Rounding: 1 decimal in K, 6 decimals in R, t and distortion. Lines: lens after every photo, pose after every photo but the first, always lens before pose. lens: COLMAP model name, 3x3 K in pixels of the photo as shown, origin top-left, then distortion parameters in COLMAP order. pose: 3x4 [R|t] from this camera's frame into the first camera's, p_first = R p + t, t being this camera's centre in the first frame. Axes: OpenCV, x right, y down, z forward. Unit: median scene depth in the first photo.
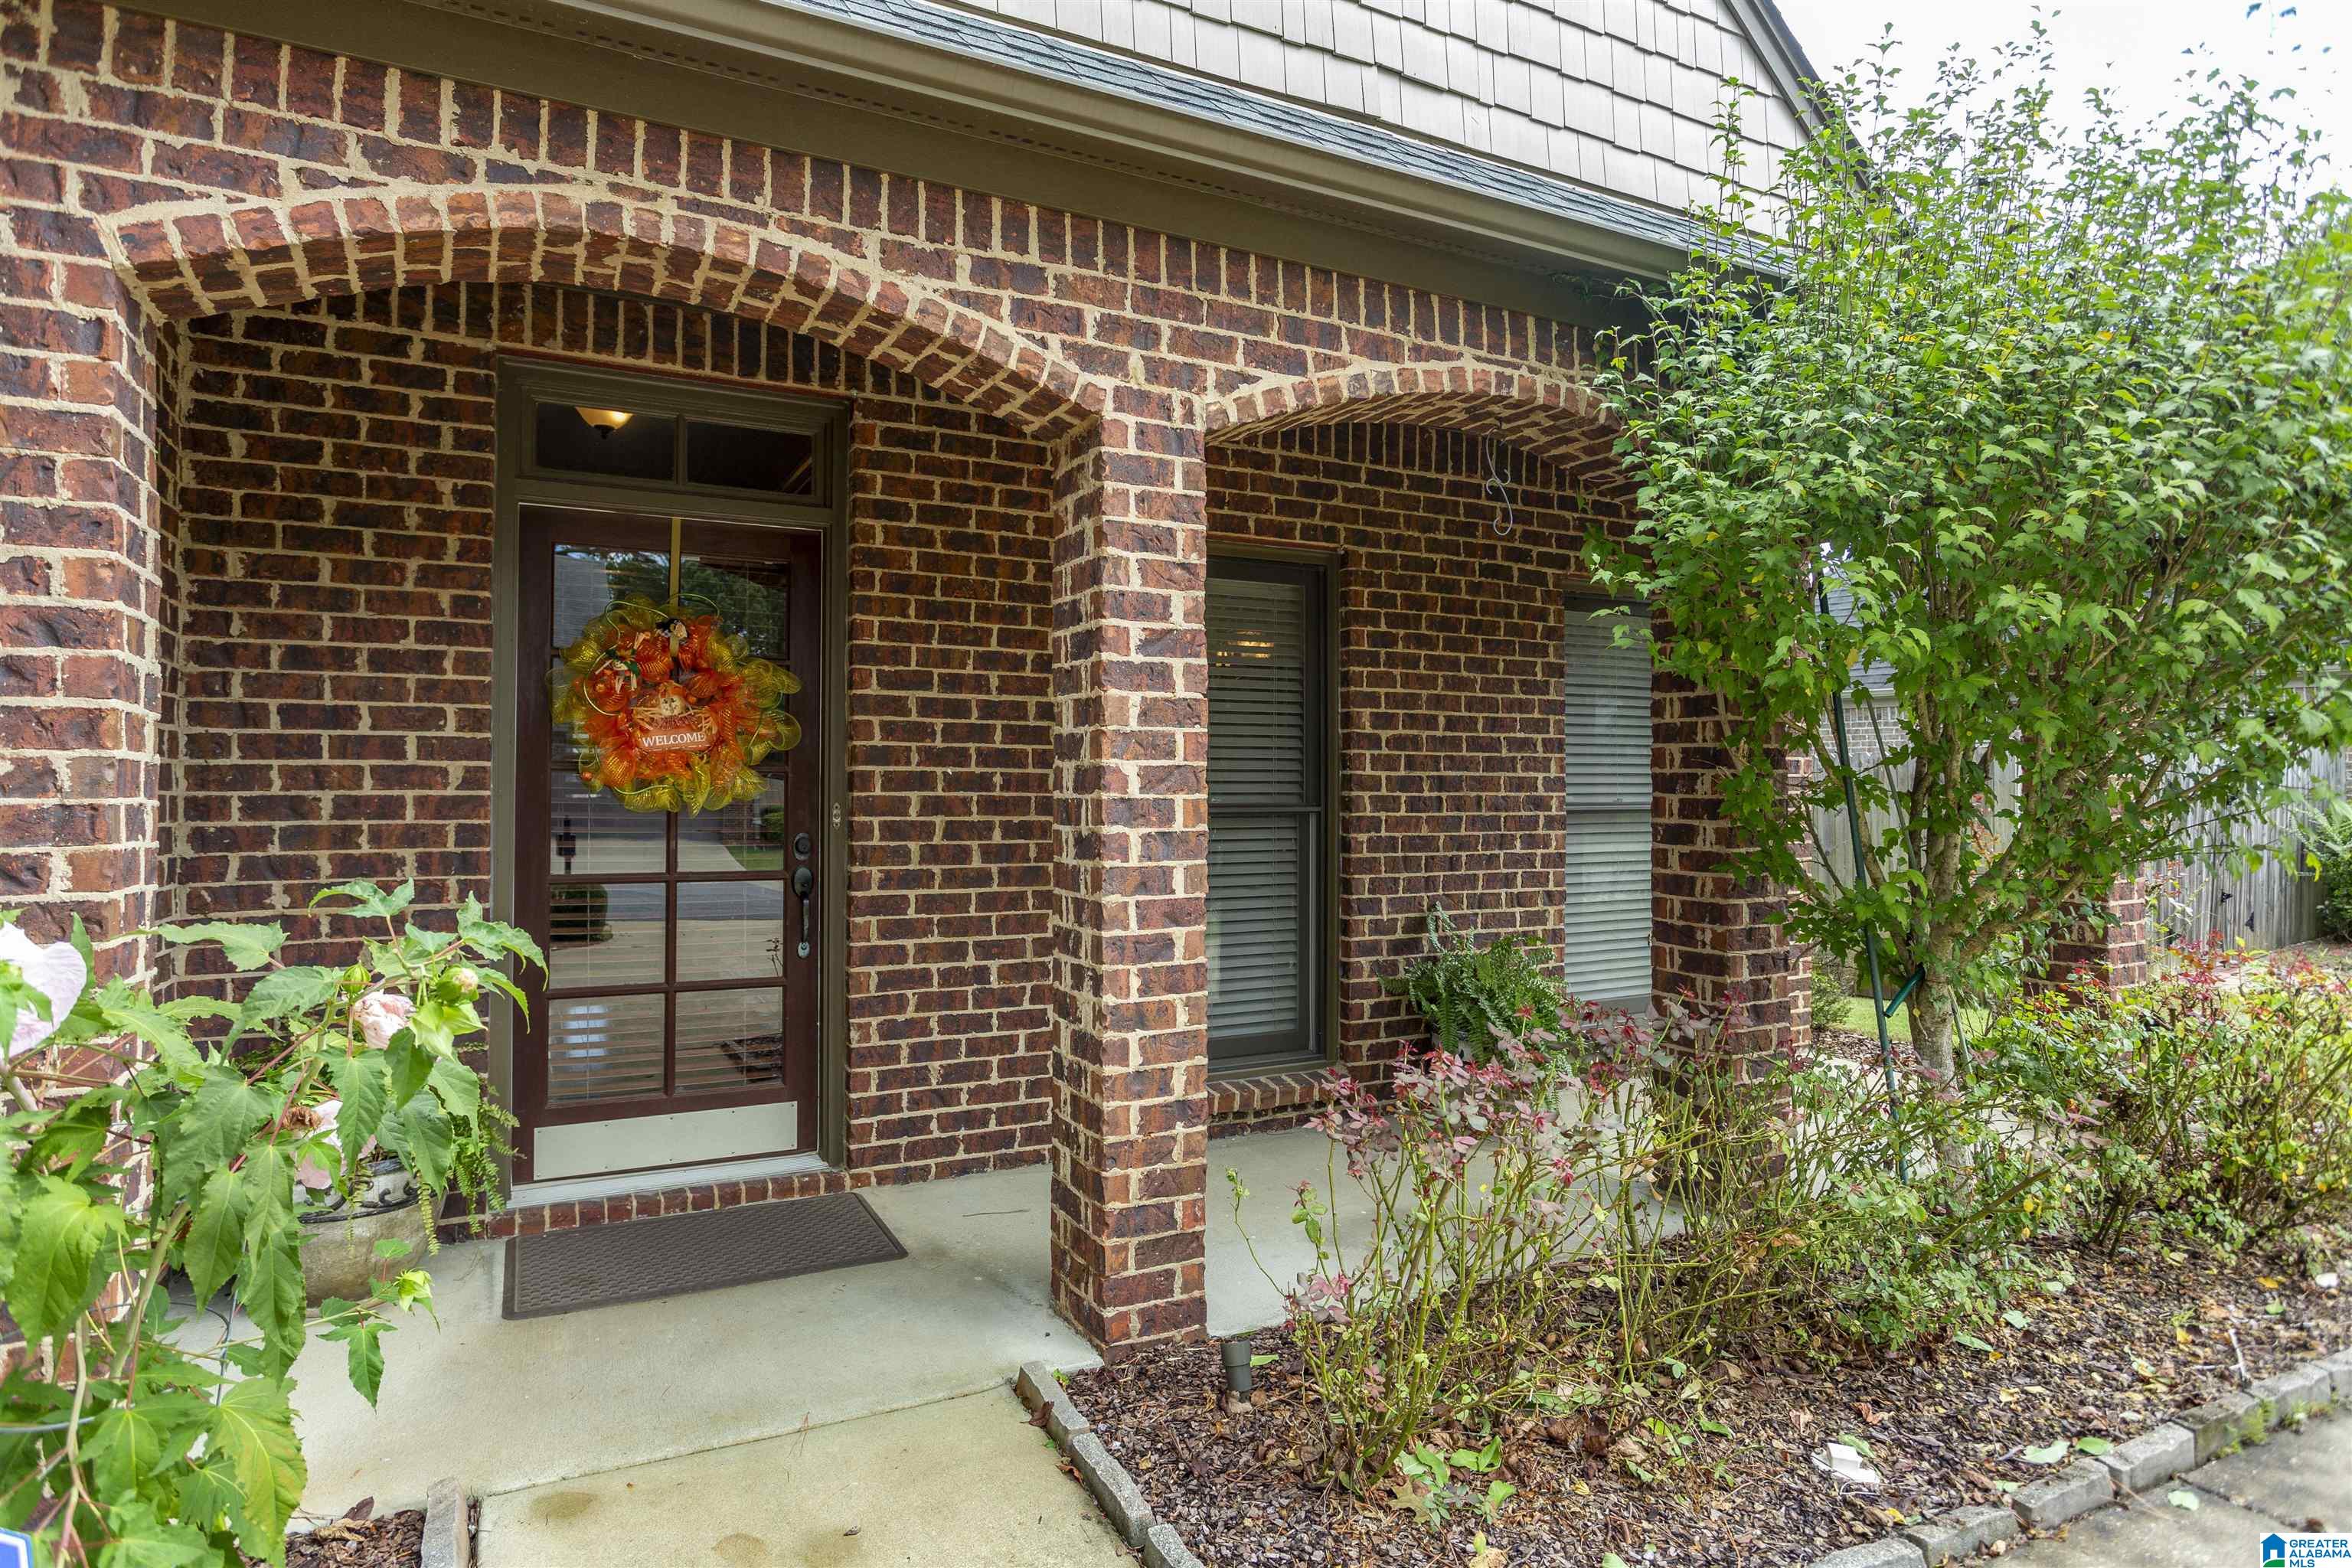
lens RADIAL K [[1306.7, 0, 1174.7], [0, 1306.7, 780.3], [0, 0, 1]] dist [-0.004213, -0.000324]
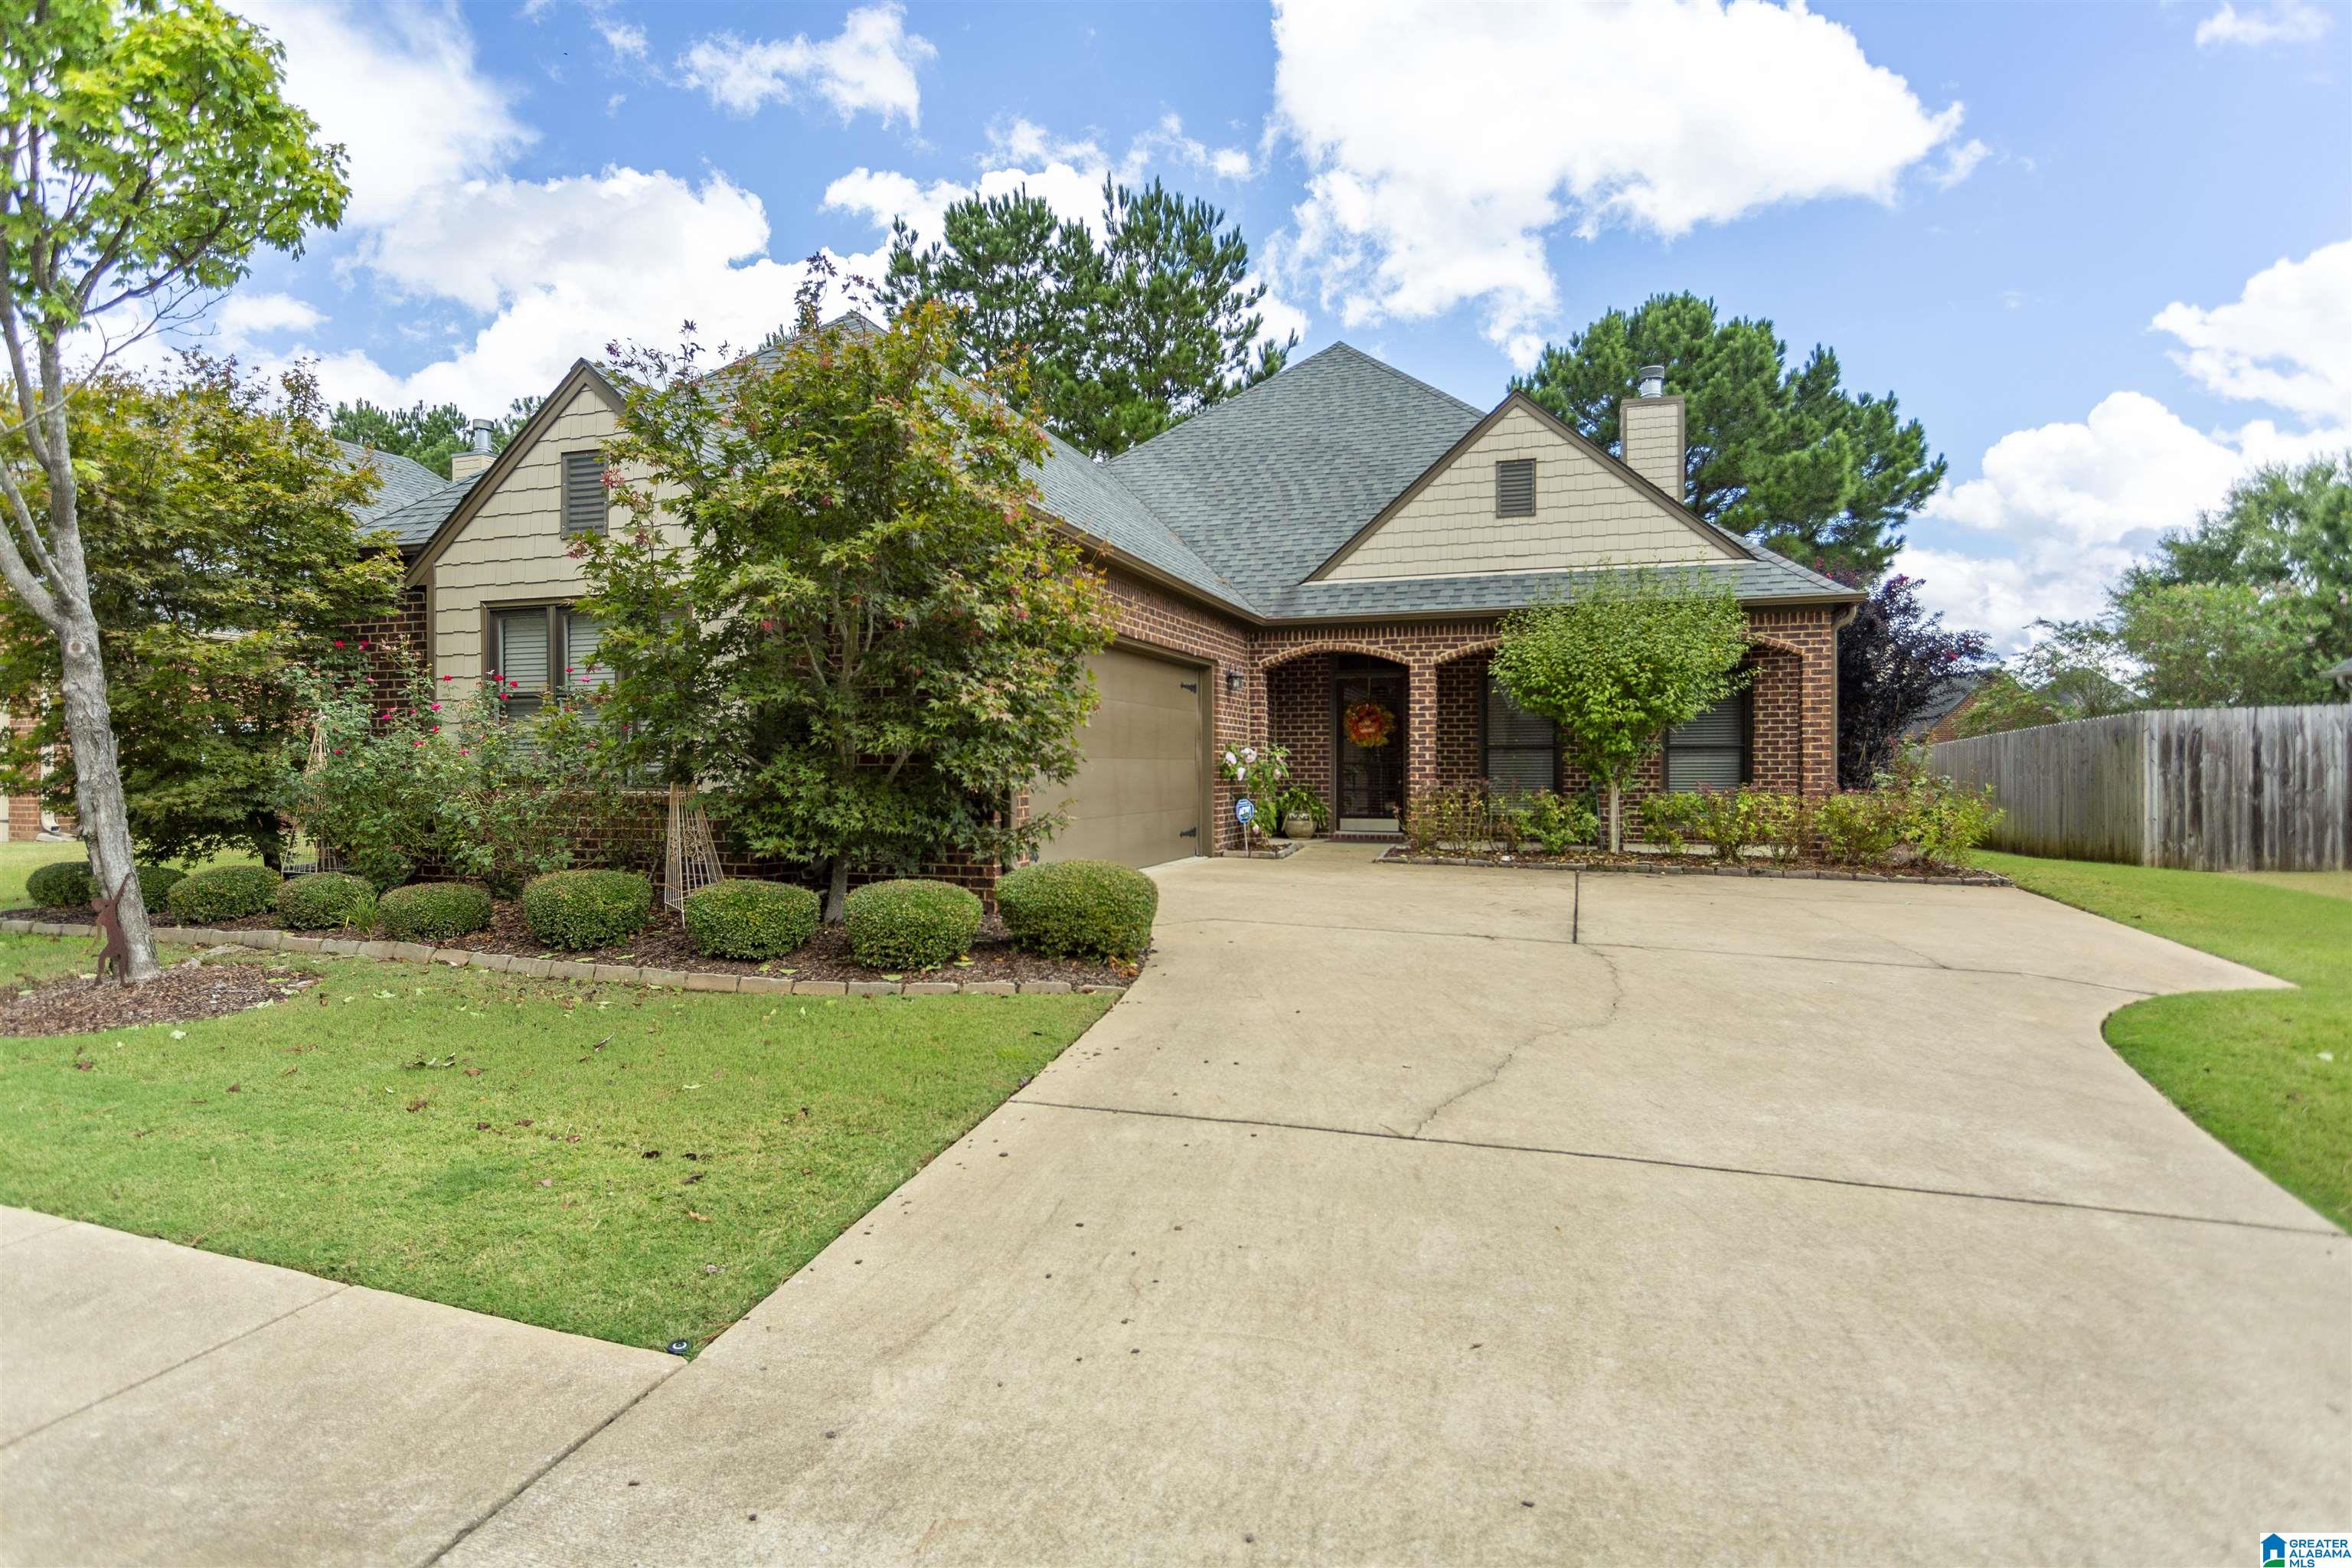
lens RADIAL K [[1252.9, 0, 1182.5], [0, 1252.9, 775.5], [0, 0, 1]] dist [0.003740, 0.000180]
pose [[0.700801, -0.001436, -0.713355, 2.717880], [0.006045, 0.999974, 0.003926, 0.123513], [0.713331, -0.007063, 0.700791, -2.962788]]
